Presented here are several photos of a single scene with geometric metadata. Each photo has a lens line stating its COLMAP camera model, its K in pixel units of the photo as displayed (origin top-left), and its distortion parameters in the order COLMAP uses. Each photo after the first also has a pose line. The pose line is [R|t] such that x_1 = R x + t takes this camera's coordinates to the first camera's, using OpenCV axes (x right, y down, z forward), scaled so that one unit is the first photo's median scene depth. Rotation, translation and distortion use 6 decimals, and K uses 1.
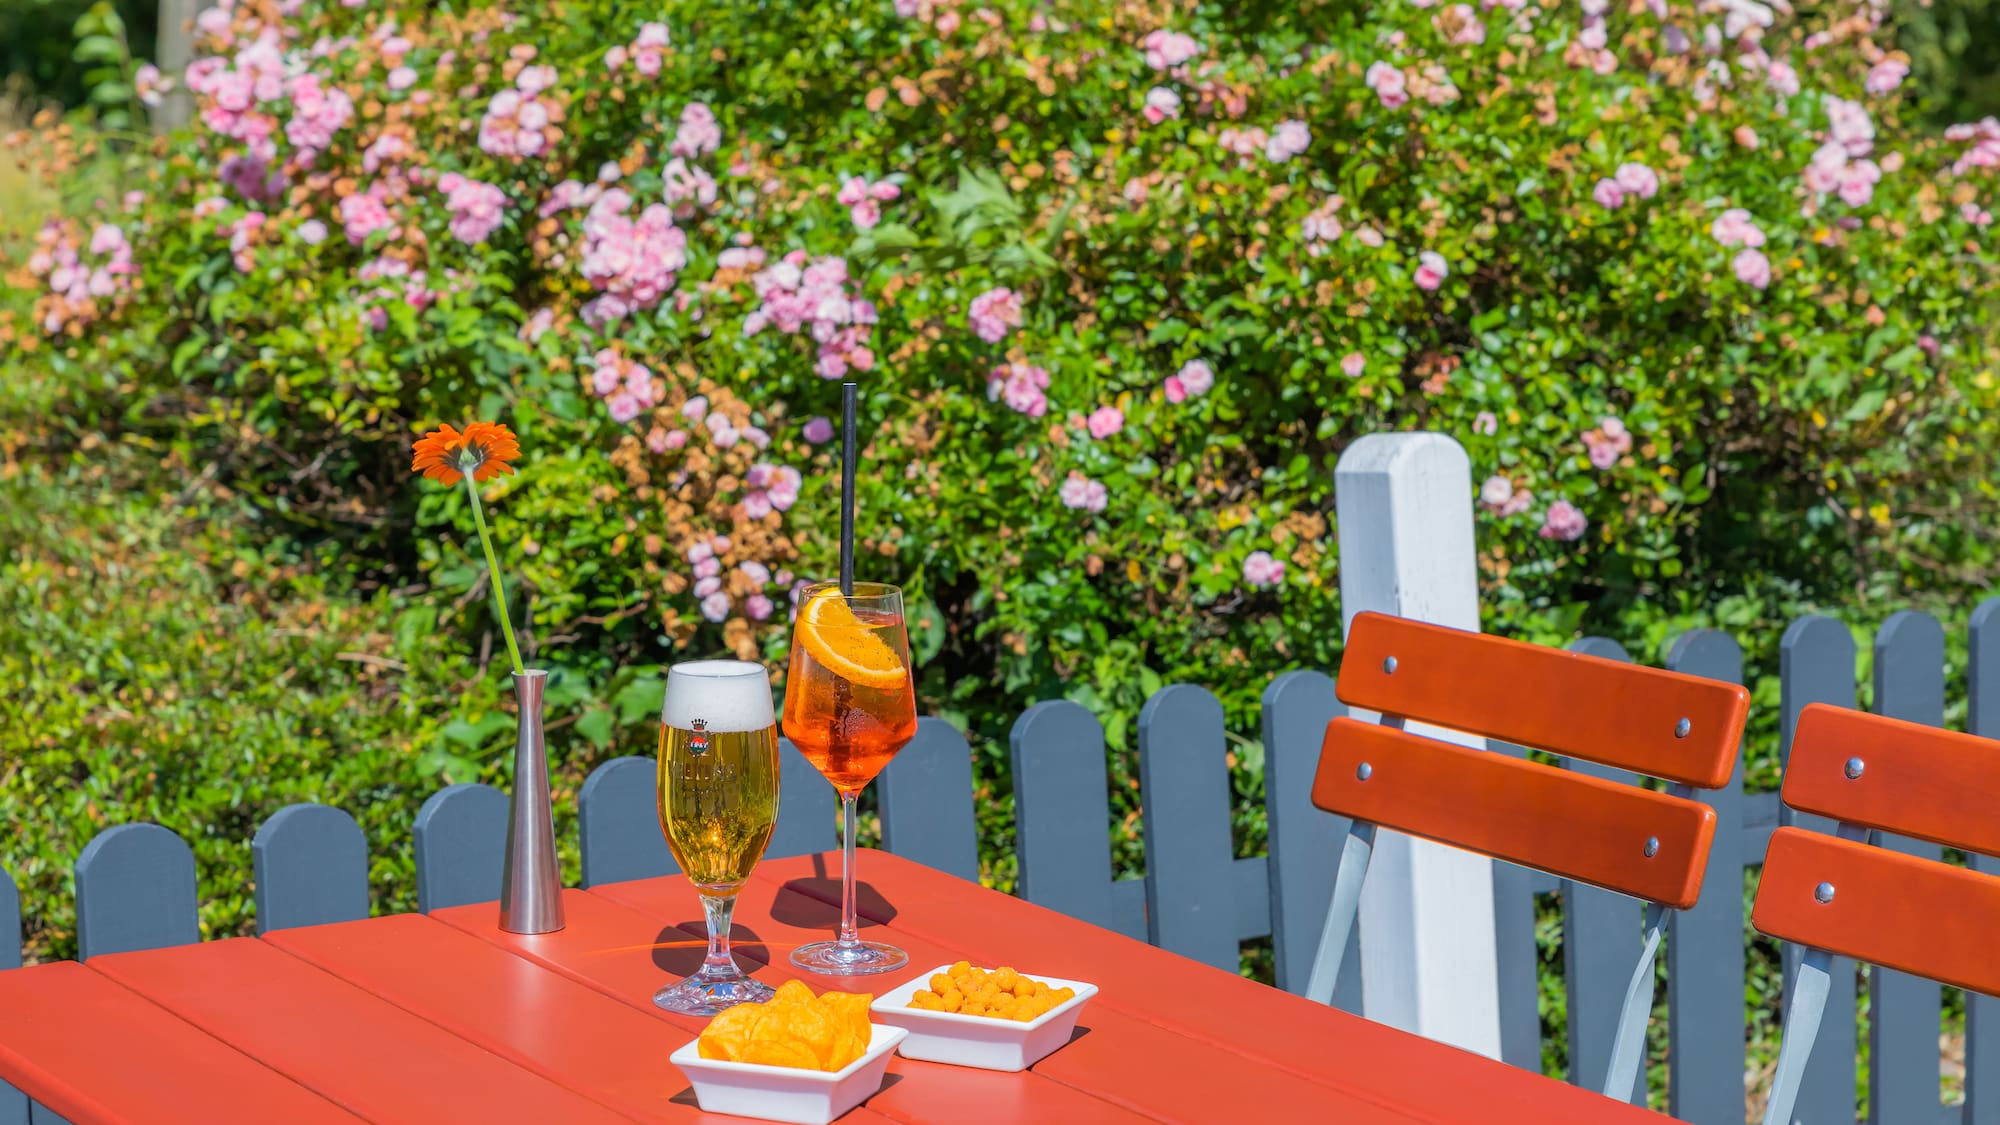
lens RADIAL K [[3293.1, 0, 1000.0], [0, 3293.1, 562.5], [0, 0, 1]] dist [-0.035915, -0.068089]
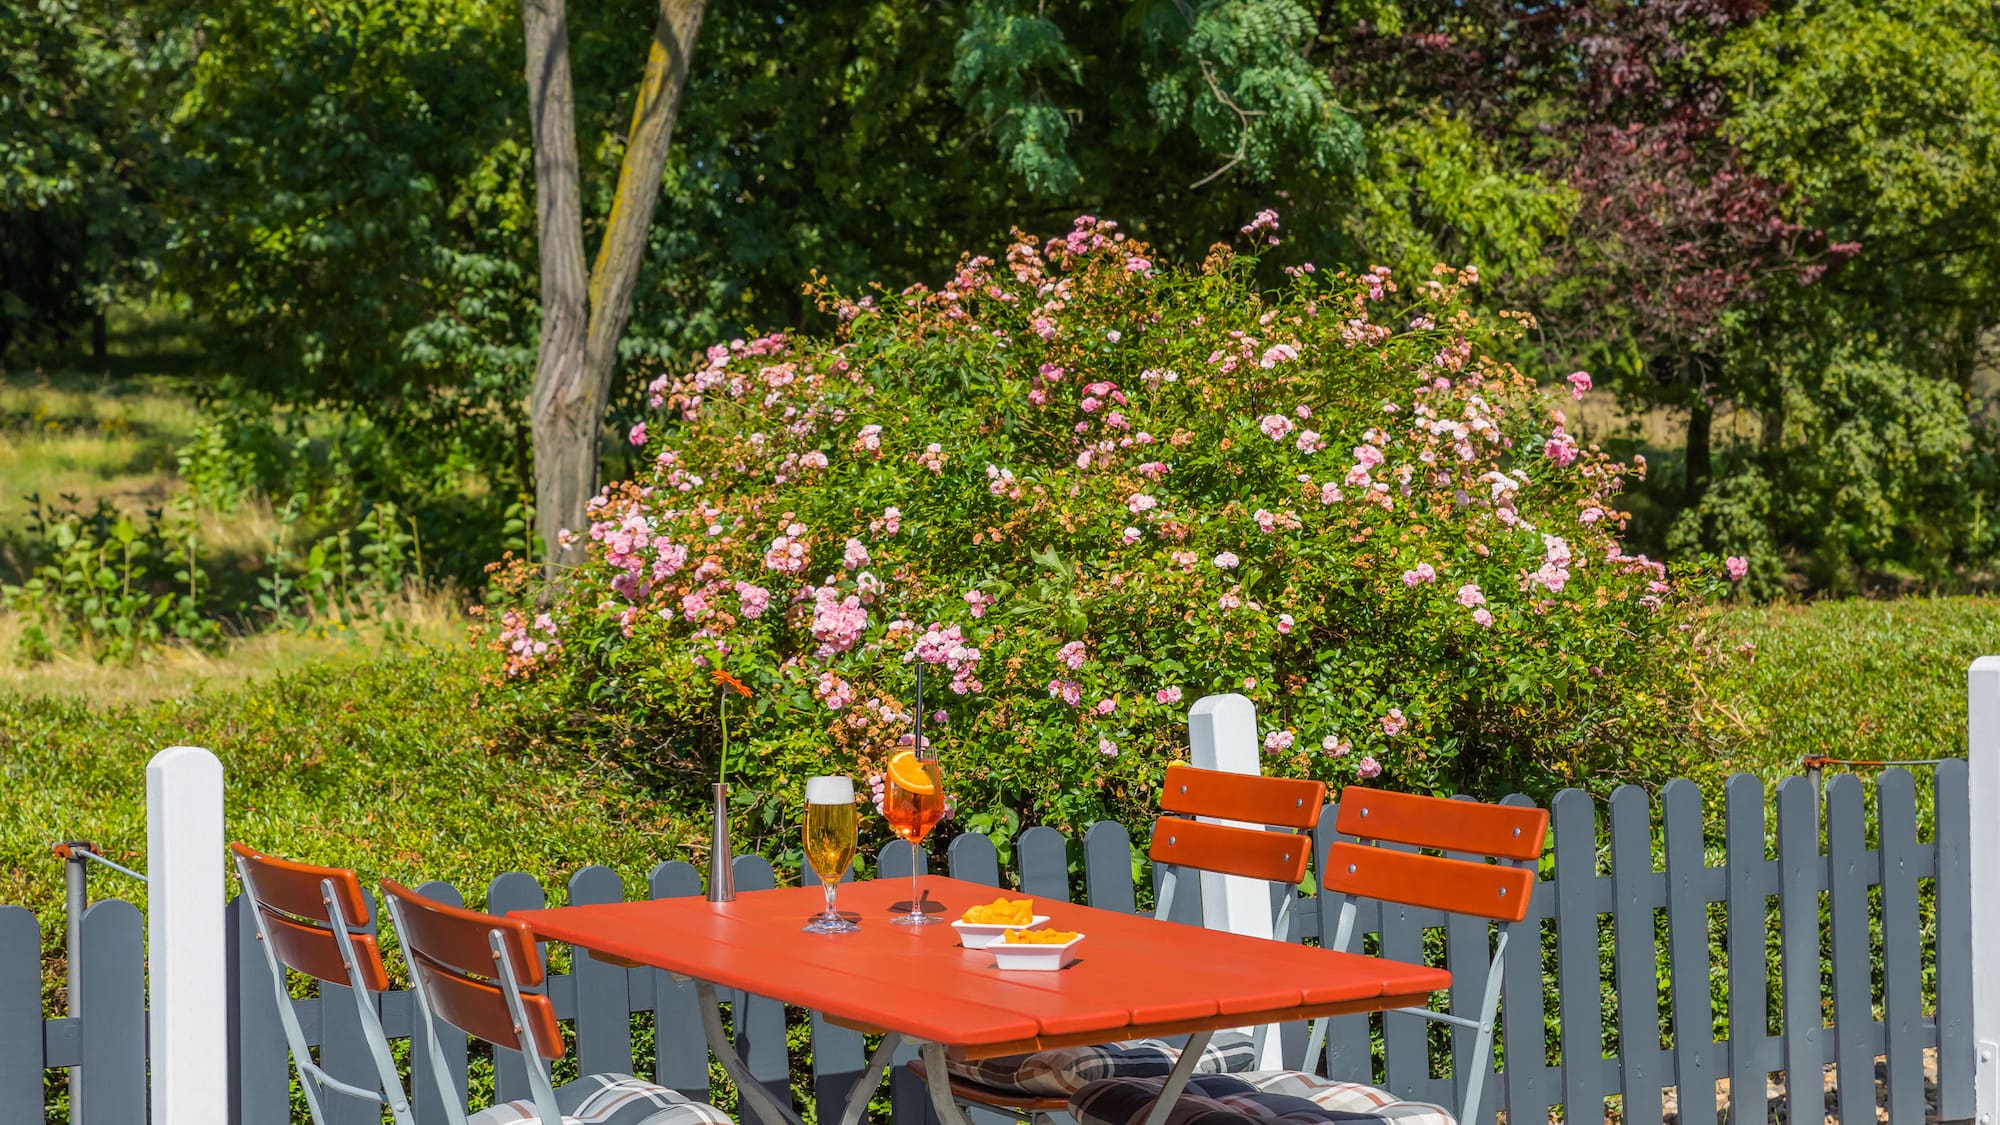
lens RADIAL K [[3293.1, 0, 1000.0], [0, 3293.1, 562.5], [0, 0, 1]] dist [-0.035915, -0.068089]
pose [[0.996171, -0.019120, -0.085308, 0.130541], [0.006563, 0.989393, -0.145113, 0.136210], [0.087178, 0.143997, 0.985731, -0.781984]]
